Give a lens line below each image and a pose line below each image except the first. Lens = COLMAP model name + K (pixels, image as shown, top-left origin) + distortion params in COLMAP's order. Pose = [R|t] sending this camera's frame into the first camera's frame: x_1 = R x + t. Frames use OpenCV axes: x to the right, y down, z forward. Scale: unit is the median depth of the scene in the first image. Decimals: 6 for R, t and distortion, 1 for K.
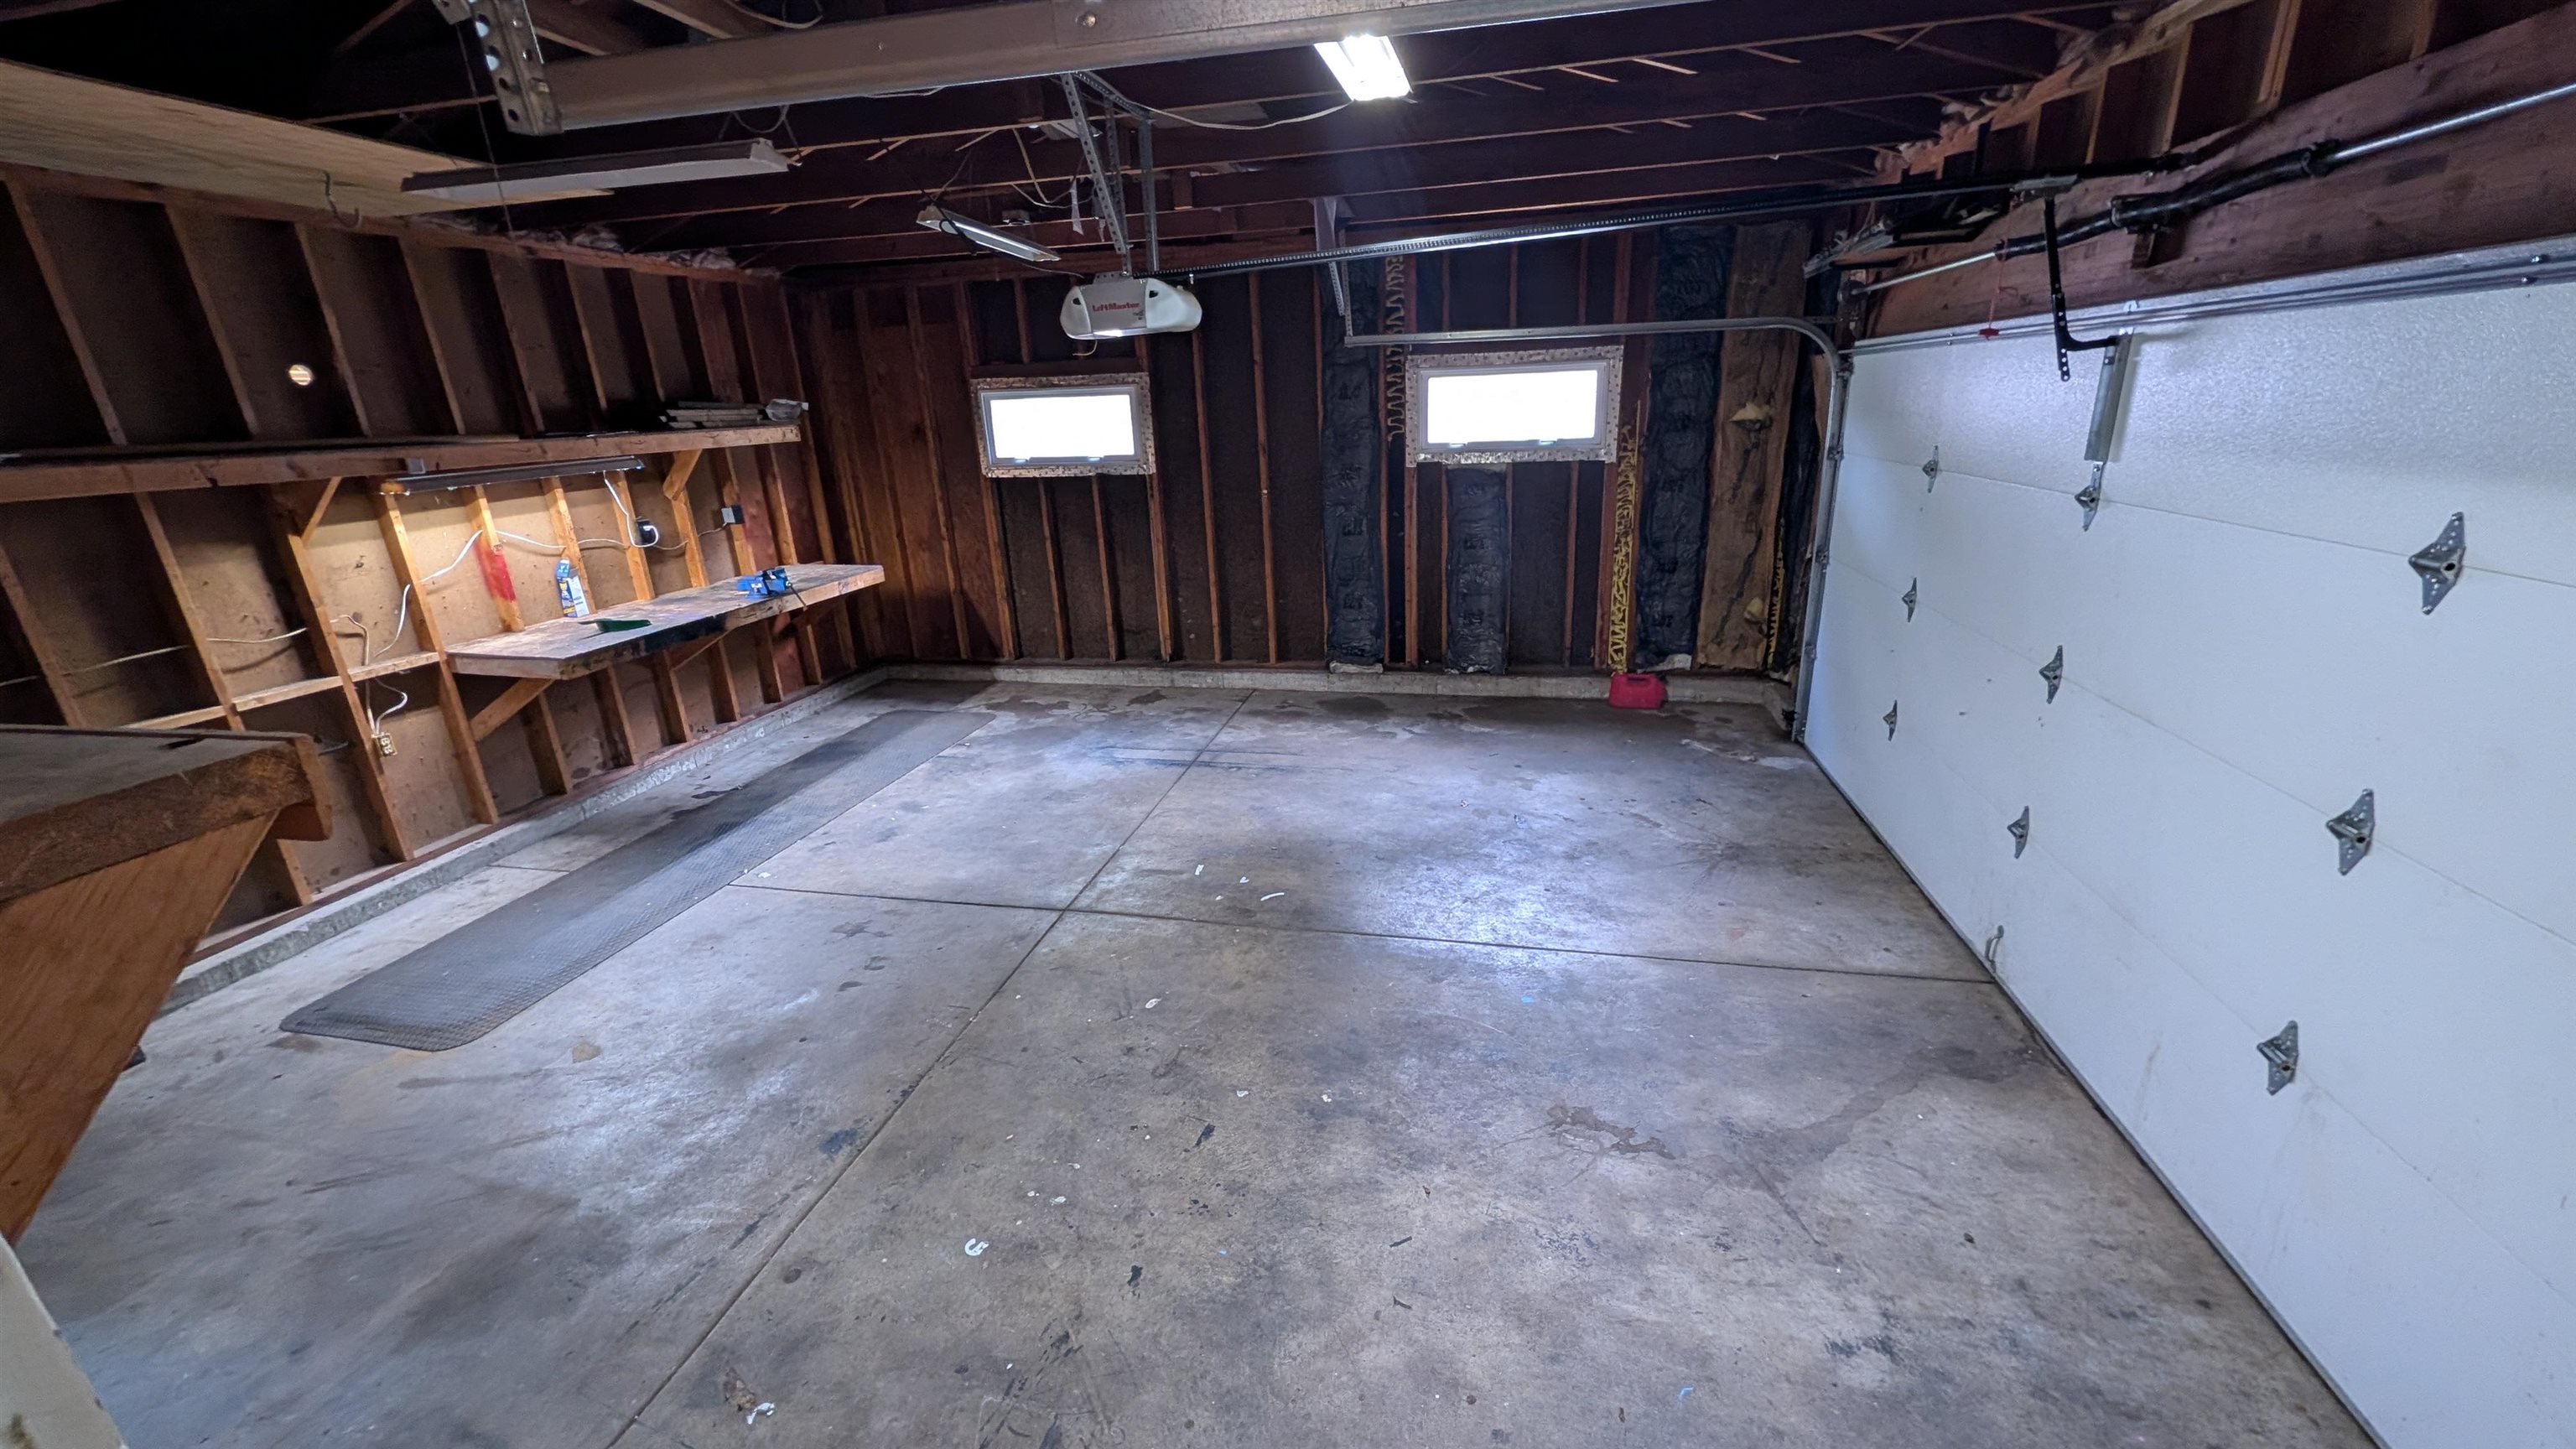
lens RADIAL K [[982.3, 0, 1291.8], [0, 982.3, 726.3], [0, 0, 1]] dist [-0.000203, 0.000469]
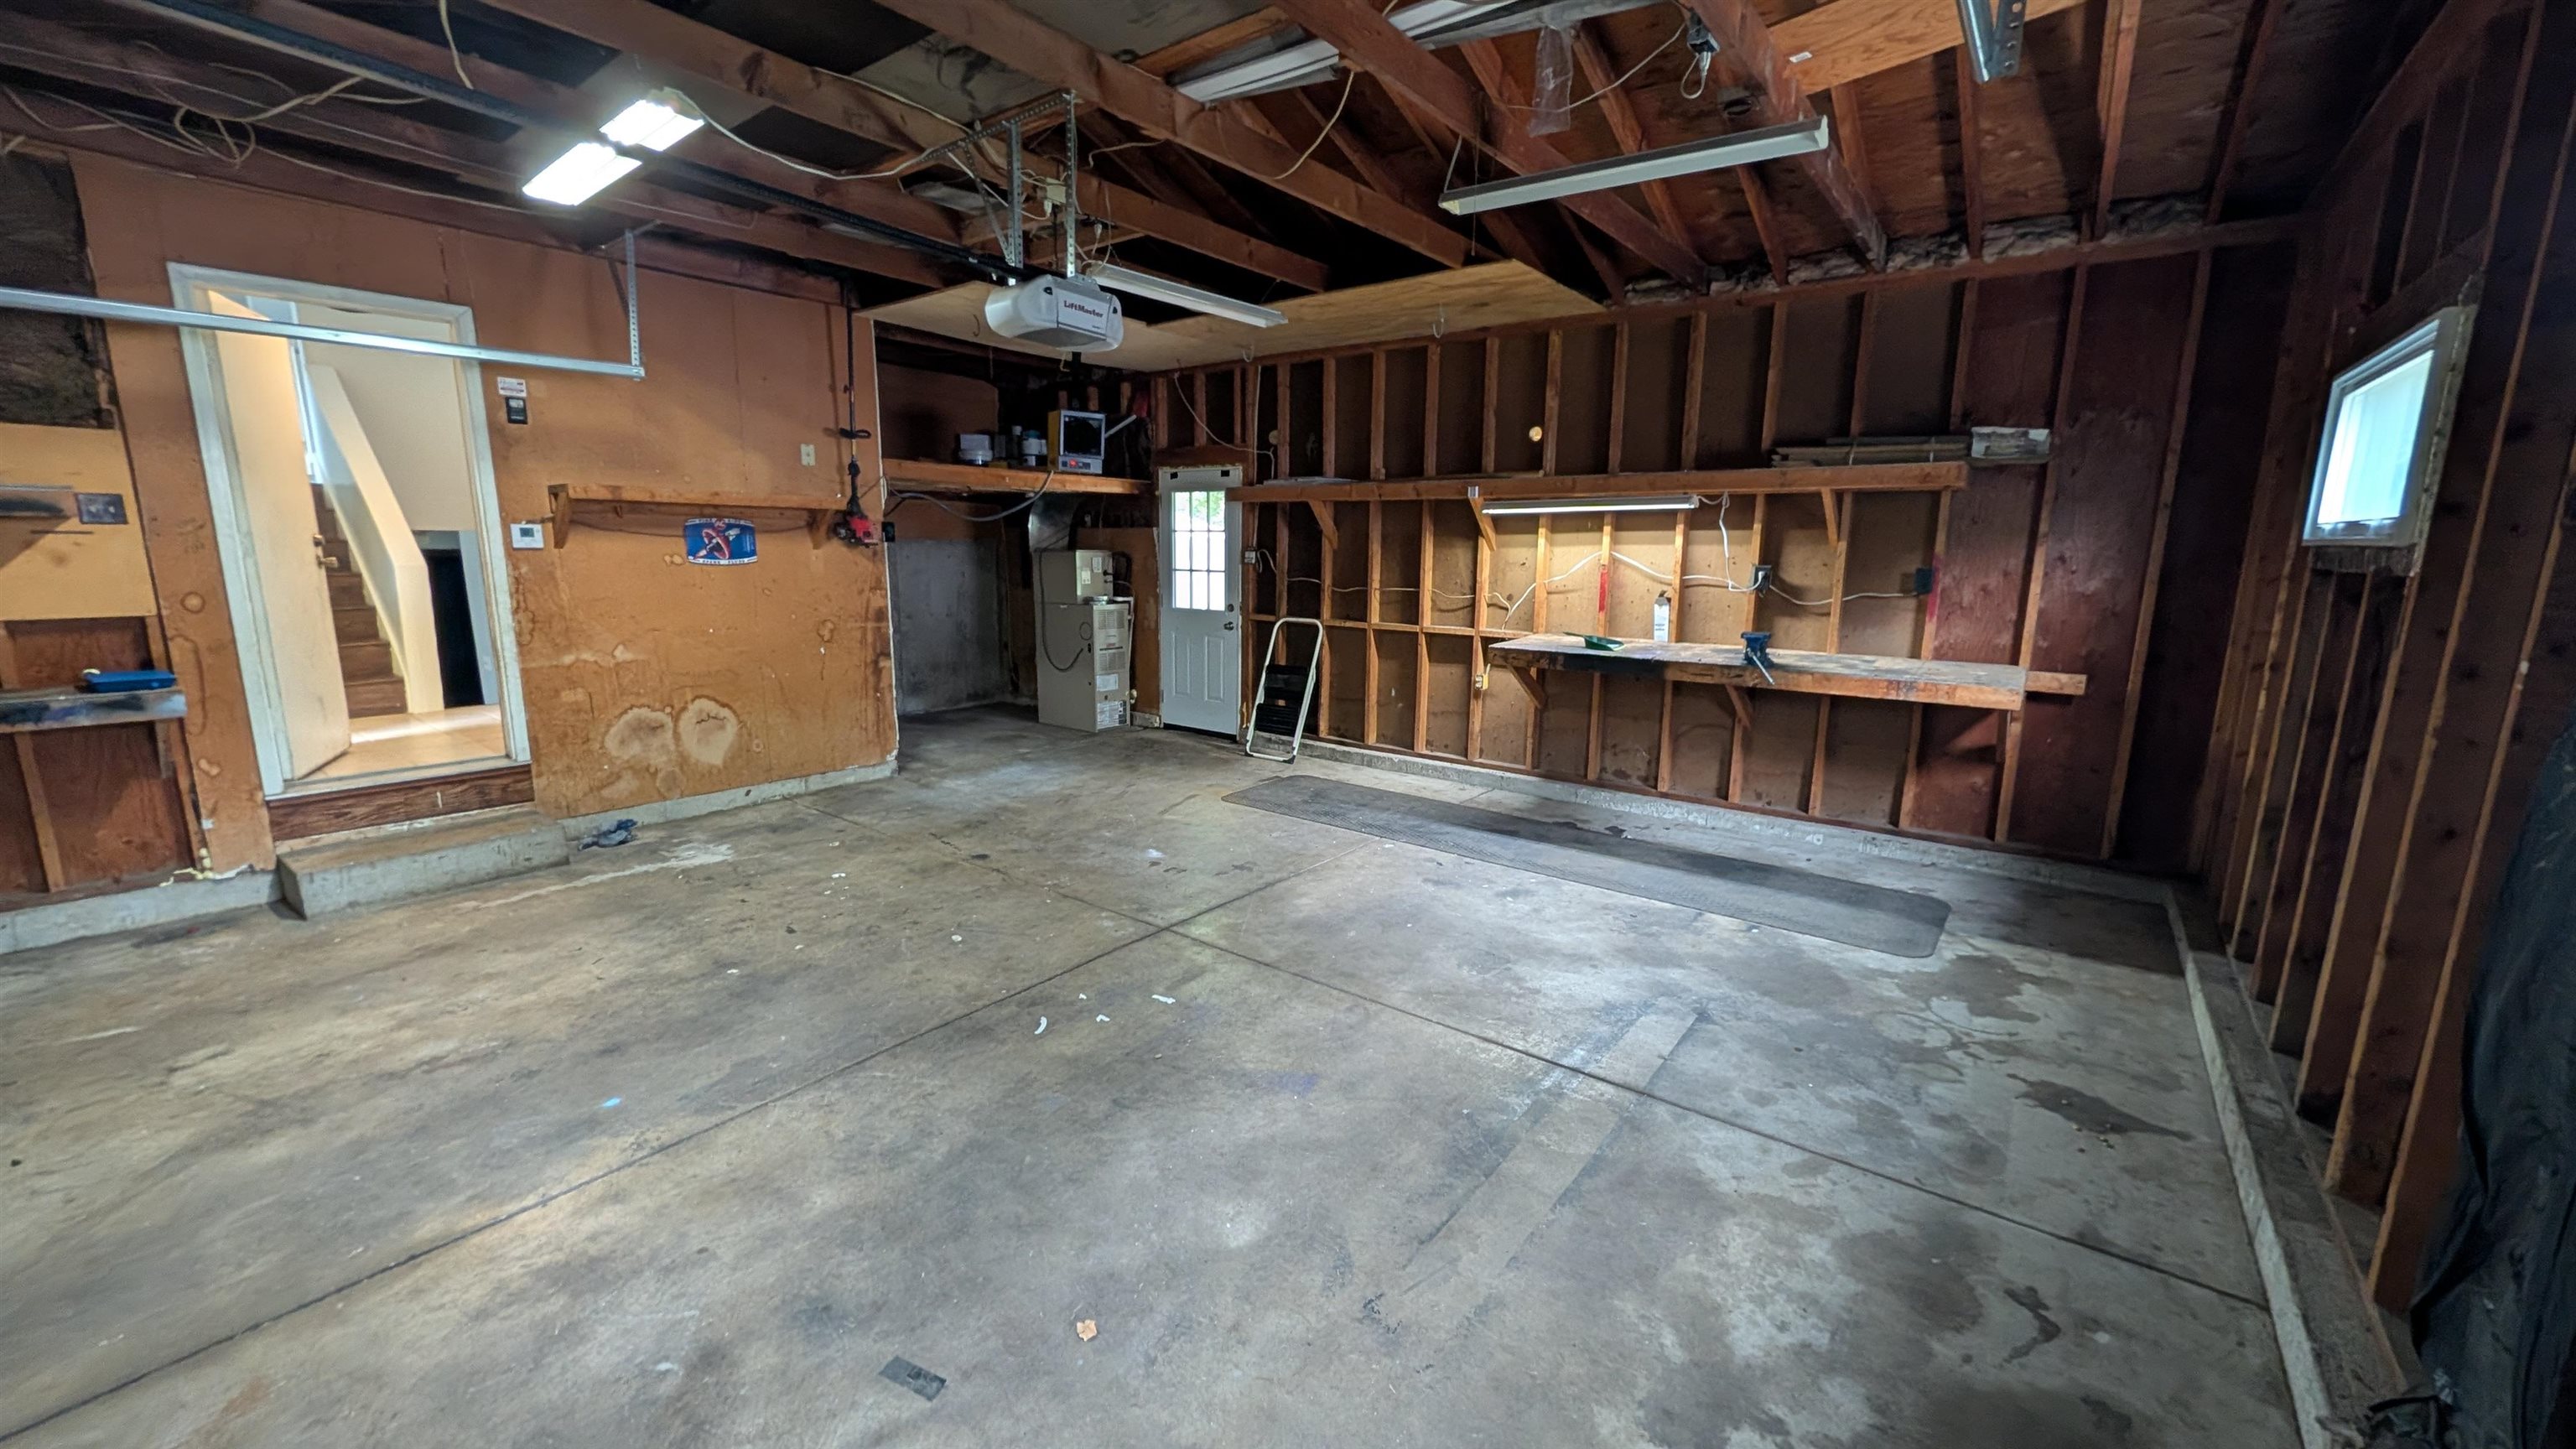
lens RADIAL K [[982.3, 0, 1292.3], [0, 982.3, 724.3], [0, 0, 1]] dist [-0.000203, 0.000469]
pose [[-0.431730, 0.199214, -0.879729, 0.403527], [-0.279459, 0.897775, 0.340445, -0.275213], [0.857620, 0.392829, -0.331924, 1.010606]]
